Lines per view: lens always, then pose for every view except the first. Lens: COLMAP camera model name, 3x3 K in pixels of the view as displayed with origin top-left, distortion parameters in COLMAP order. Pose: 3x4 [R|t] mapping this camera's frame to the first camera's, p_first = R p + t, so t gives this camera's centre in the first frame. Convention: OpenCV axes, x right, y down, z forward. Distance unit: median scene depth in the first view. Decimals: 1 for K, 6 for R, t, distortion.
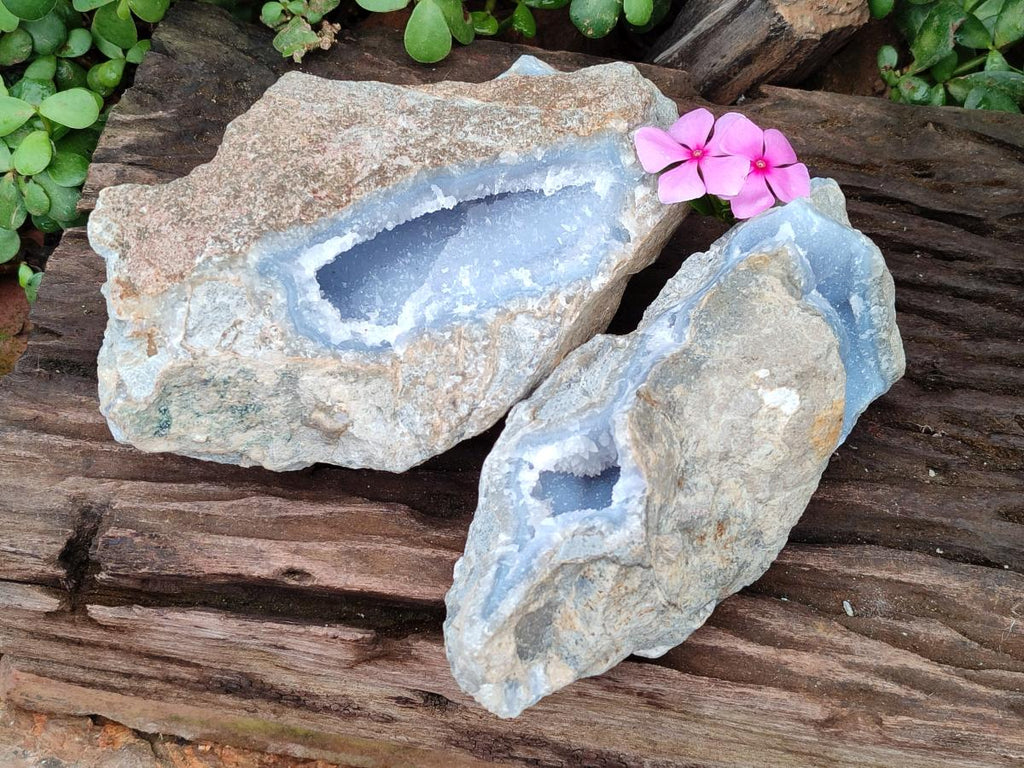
lens RADIAL K [[1532.9, 0, 490.7], [0, 1532.9, 384.1], [0, 0, 1]] dist [0.246662, -1.678549]
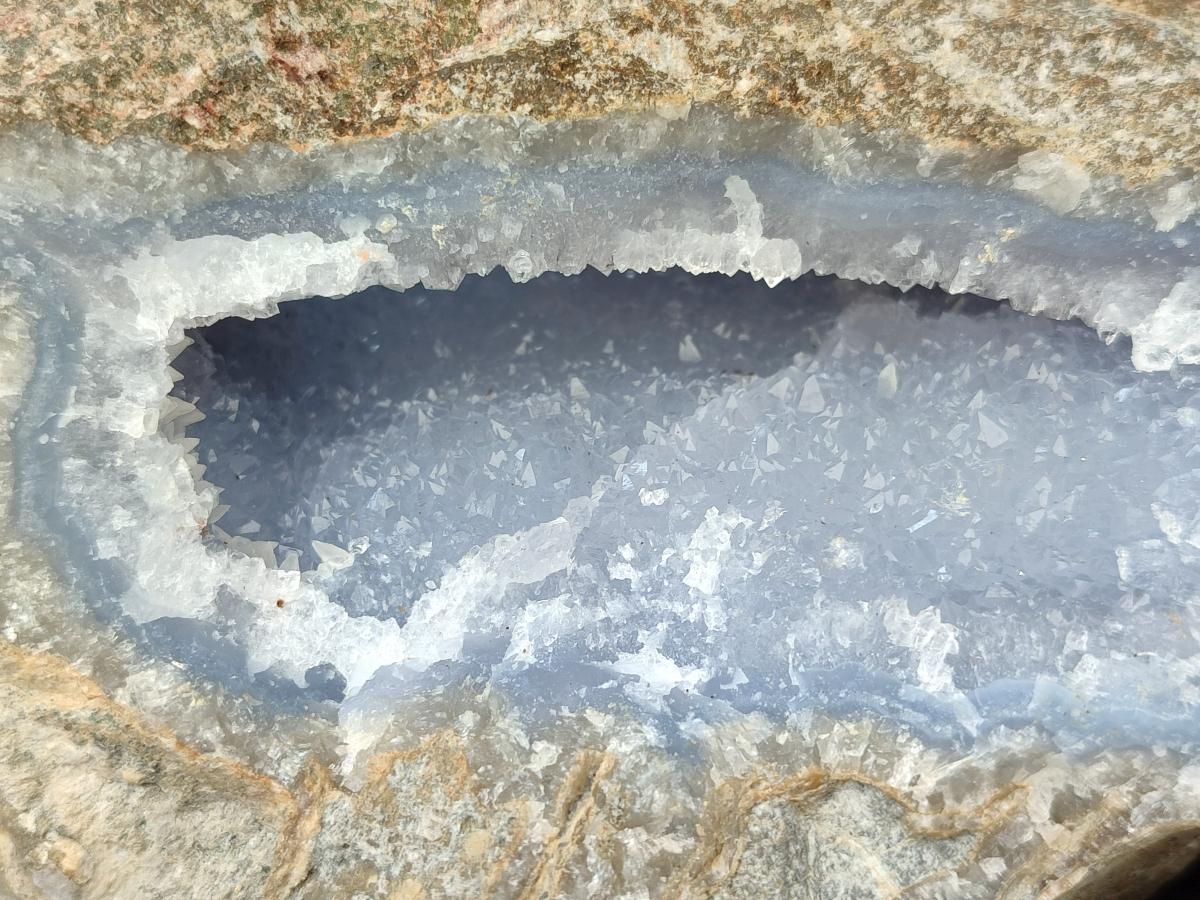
lens RADIAL K [[1796.4, 0, 575.1], [0, 1796.4, 450.1], [0, 0, 1]] dist [0.246662, -1.678549]
pose [[0.909019, 0.369046, -0.193625, 0.014814], [-0.364058, 0.929305, 0.062080, -0.096920], [0.202847, 0.014059, 0.979110, 0.704786]]
